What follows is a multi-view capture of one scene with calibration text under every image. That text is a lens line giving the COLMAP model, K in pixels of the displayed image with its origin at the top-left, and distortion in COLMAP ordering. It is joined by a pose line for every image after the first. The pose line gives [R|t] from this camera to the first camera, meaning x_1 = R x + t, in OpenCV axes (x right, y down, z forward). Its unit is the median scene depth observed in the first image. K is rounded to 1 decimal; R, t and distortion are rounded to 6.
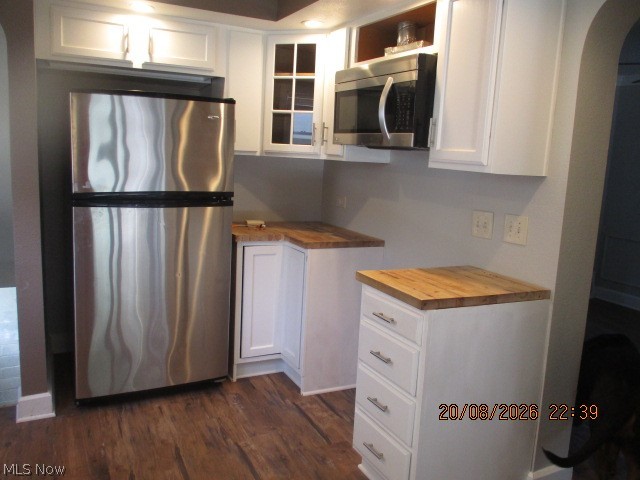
lens RADIAL K [[542.0, 0, 320.0], [0, 542.0, 240.0], [0, 0, 1]] dist [-0.014782, -0.008258]
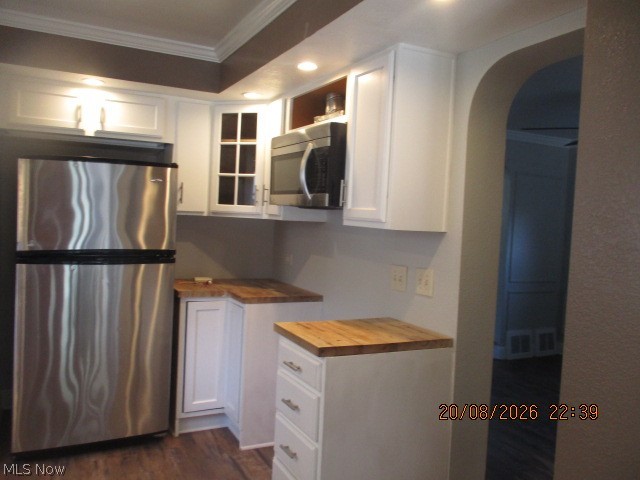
lens RADIAL K [[542.0, 0, 320.0], [0, 542.0, 240.0], [0, 0, 1]] dist [-0.014782, -0.008258]
pose [[0.999943, -0.006161, 0.008684, 0.113175], [0.007097, 0.993654, -0.112254, 0.012700], [-0.007937, 0.112309, 0.993642, -0.051482]]
